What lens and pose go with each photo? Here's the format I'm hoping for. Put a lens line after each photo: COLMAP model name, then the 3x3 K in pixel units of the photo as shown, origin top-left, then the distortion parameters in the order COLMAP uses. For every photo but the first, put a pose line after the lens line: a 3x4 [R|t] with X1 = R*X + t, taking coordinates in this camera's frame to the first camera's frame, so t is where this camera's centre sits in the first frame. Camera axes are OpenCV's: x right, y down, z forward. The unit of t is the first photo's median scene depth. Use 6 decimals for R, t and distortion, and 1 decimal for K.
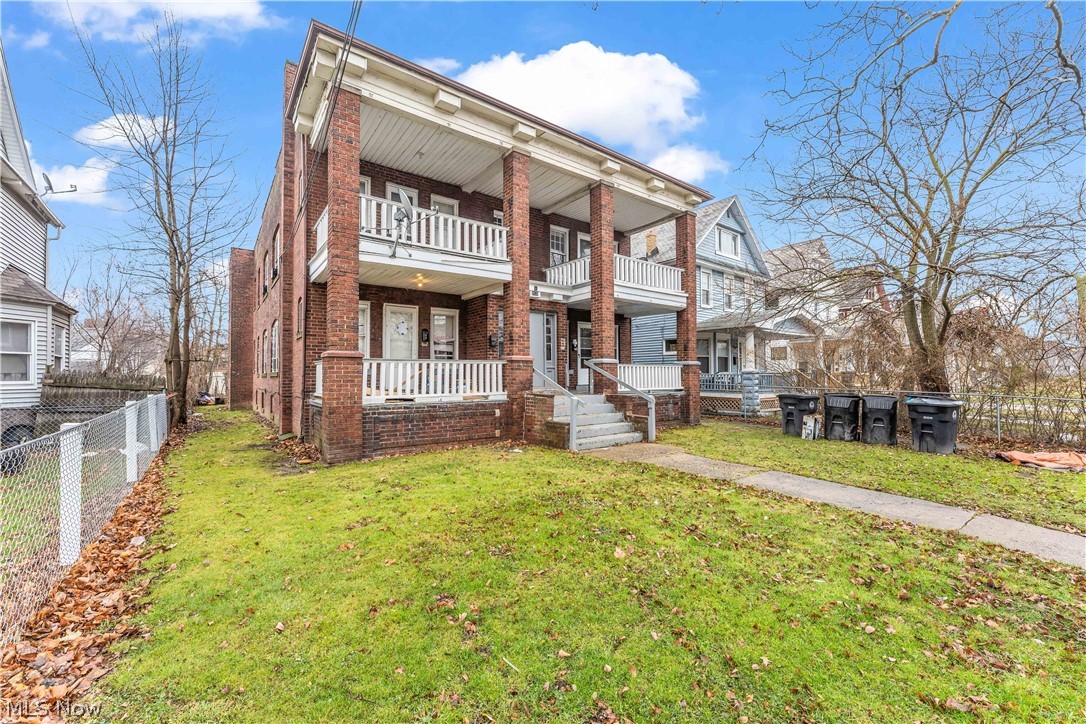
lens RADIAL K [[439.3, 0, 545.1], [0, 439.3, 365.8], [0, 0, 1]] dist [0.017167, 0.000044]
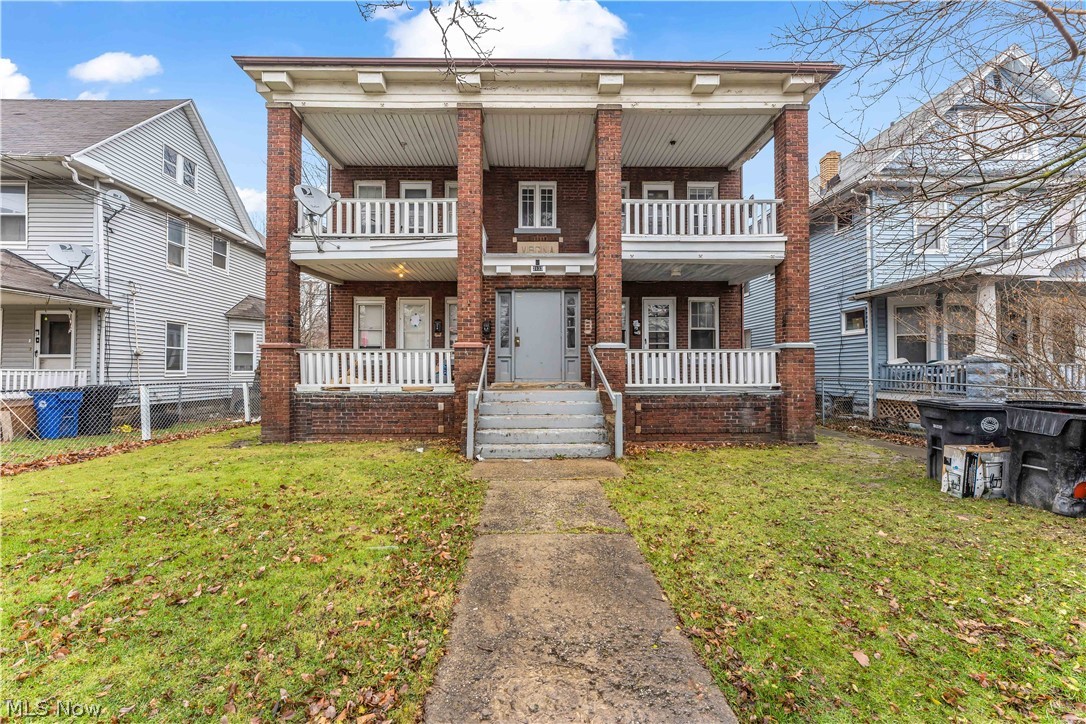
lens RADIAL K [[433.0, 0, 535.7], [0, 433.0, 366.7], [0, 0, 1]] dist [0.000579, 0.000061]
pose [[0.806769, -0.003103, -0.590859, 0.496396], [0.012750, 0.999845, 0.012157, 0.014675], [0.590730, -0.017341, 0.806683, 0.345995]]
